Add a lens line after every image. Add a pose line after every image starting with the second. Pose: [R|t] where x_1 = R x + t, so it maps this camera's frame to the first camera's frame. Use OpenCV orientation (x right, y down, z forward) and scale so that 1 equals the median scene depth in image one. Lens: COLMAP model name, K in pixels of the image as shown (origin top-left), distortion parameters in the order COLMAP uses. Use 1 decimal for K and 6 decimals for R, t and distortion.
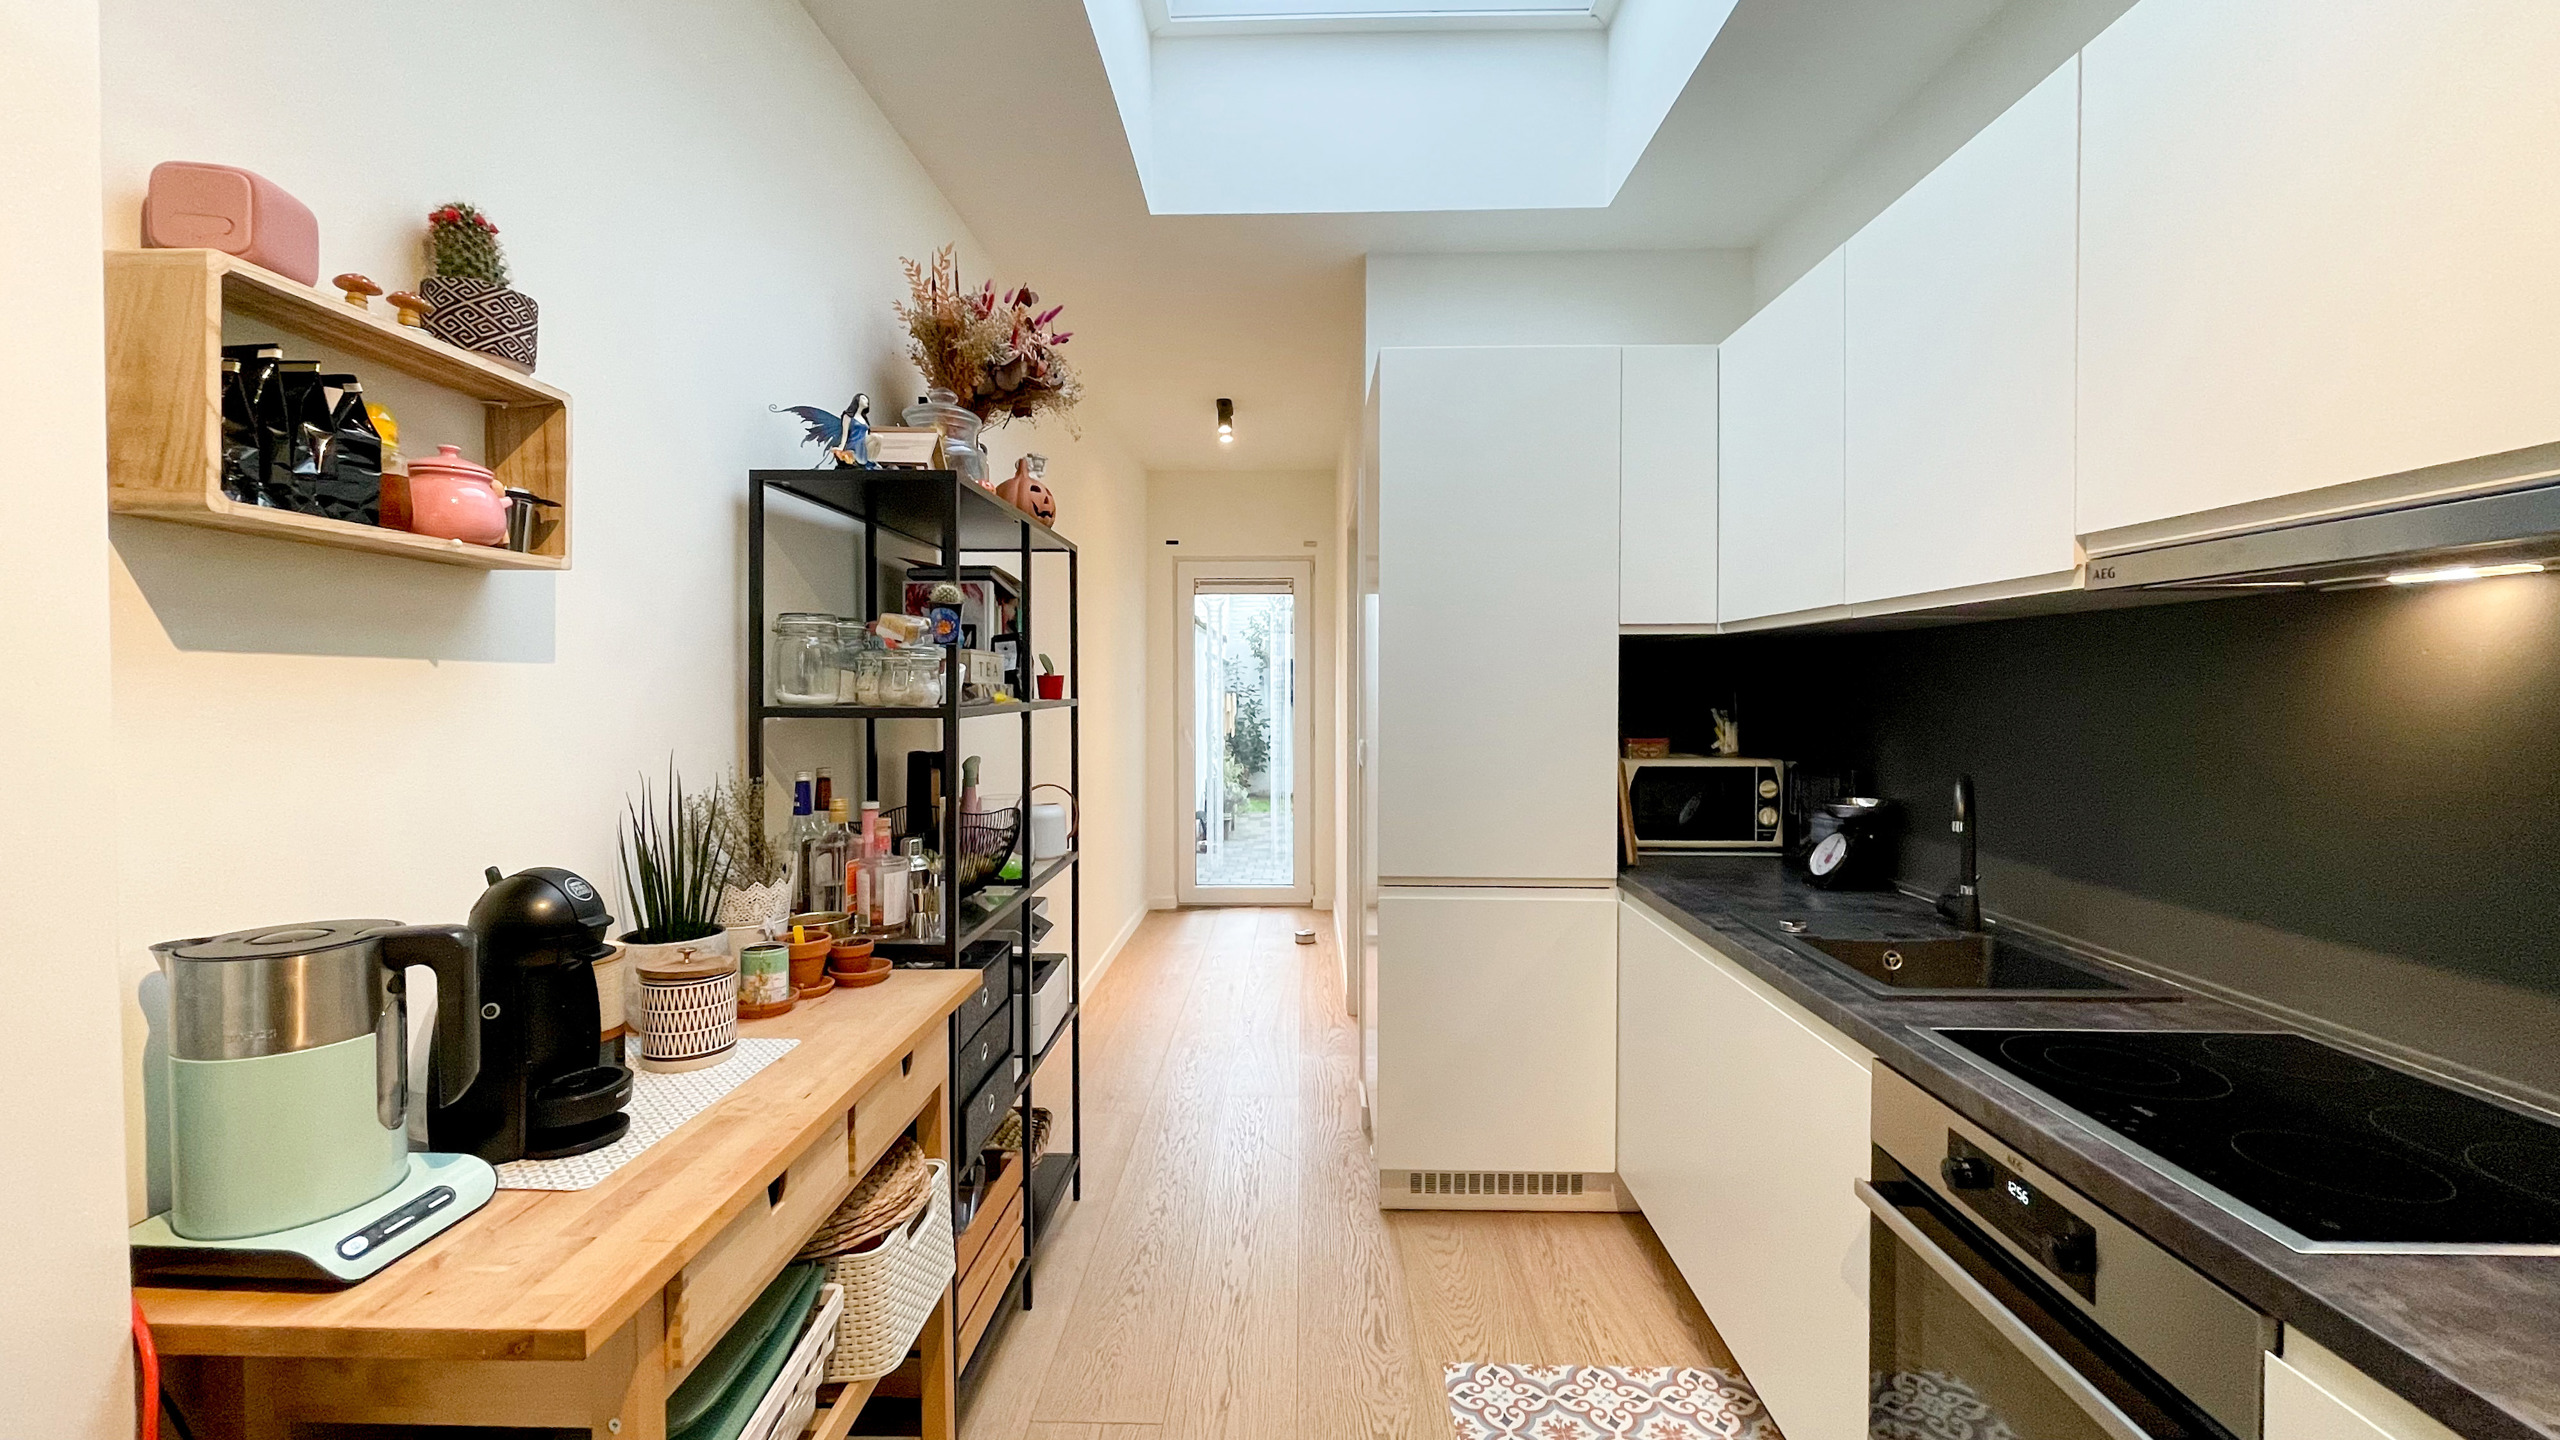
lens RADIAL K [[1036.2, 0, 1278.6], [0, 1036.2, 704.0], [0, 0, 1]] dist [-0.000716, -0.000159]
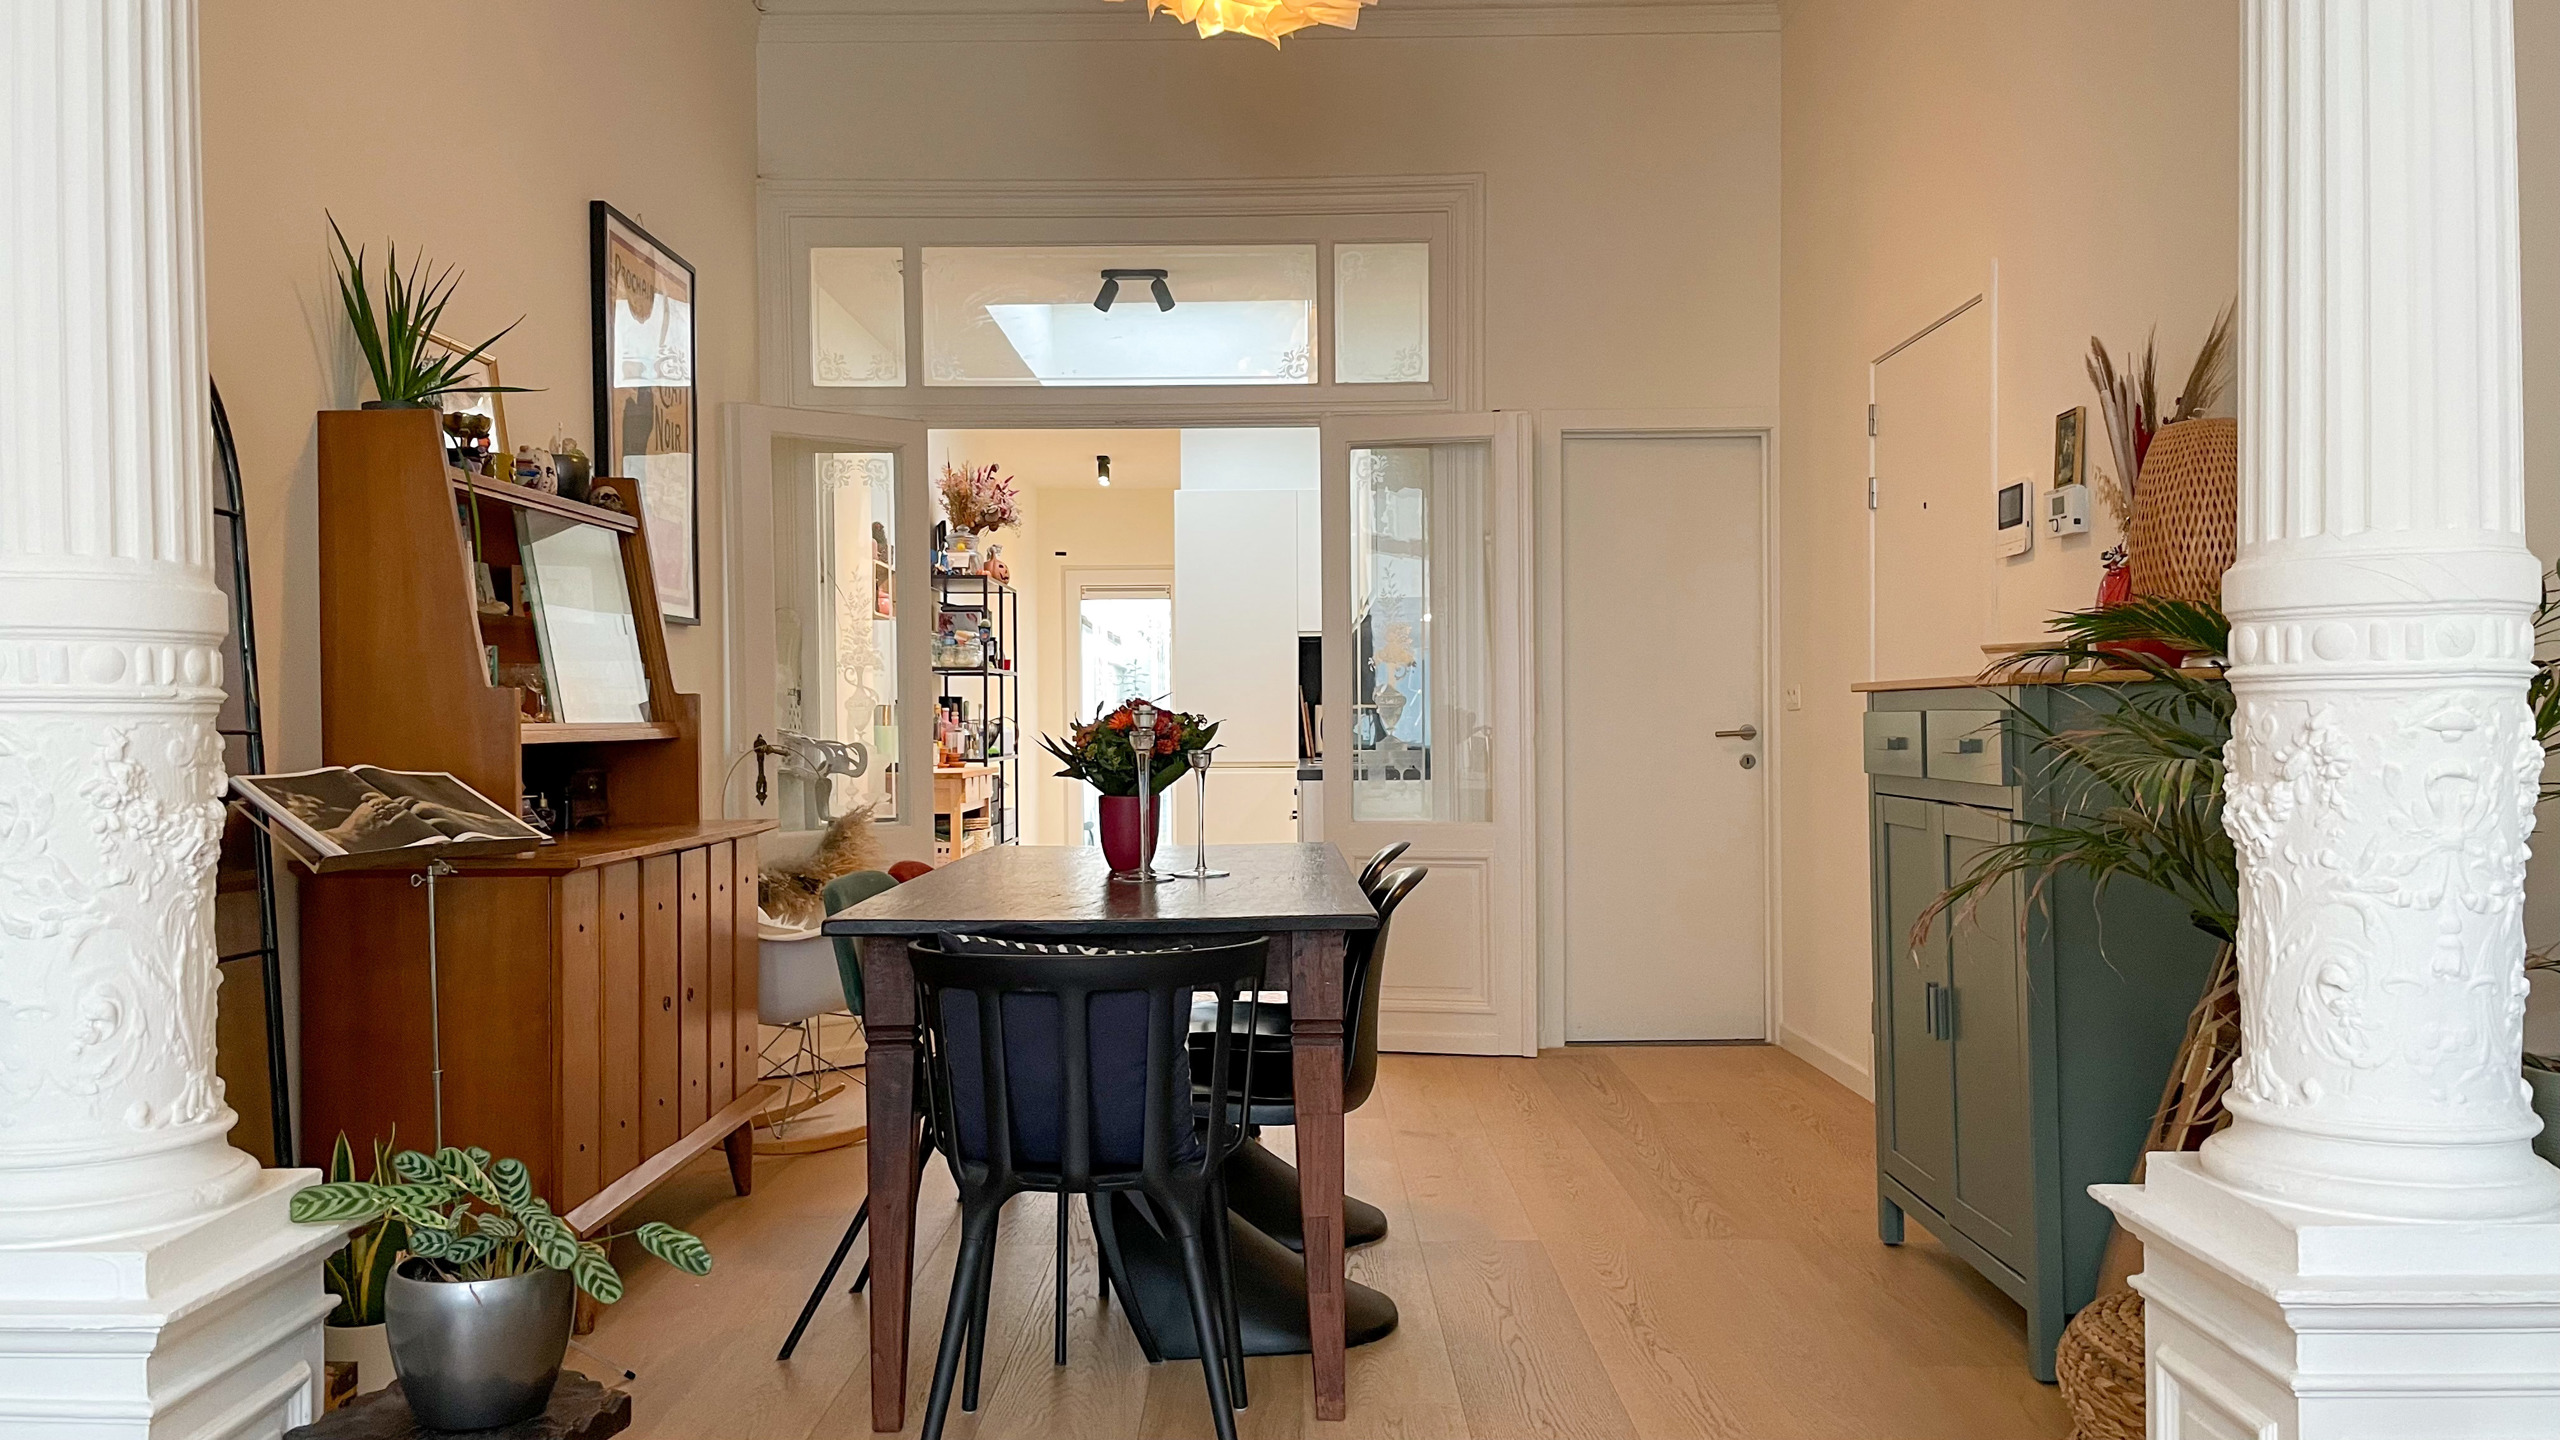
lens RADIAL K [[1929.9, 0, 1278.7], [0, 1929.9, 722.1], [0, 0, 1]] dist [0.036463, 0.000844]
pose [[0.999807, -0.008056, 0.017902, 0.238564], [0.008409, 0.999770, -0.019748, 0.175965], [-0.017739, 0.019894, 0.999645, -2.773452]]
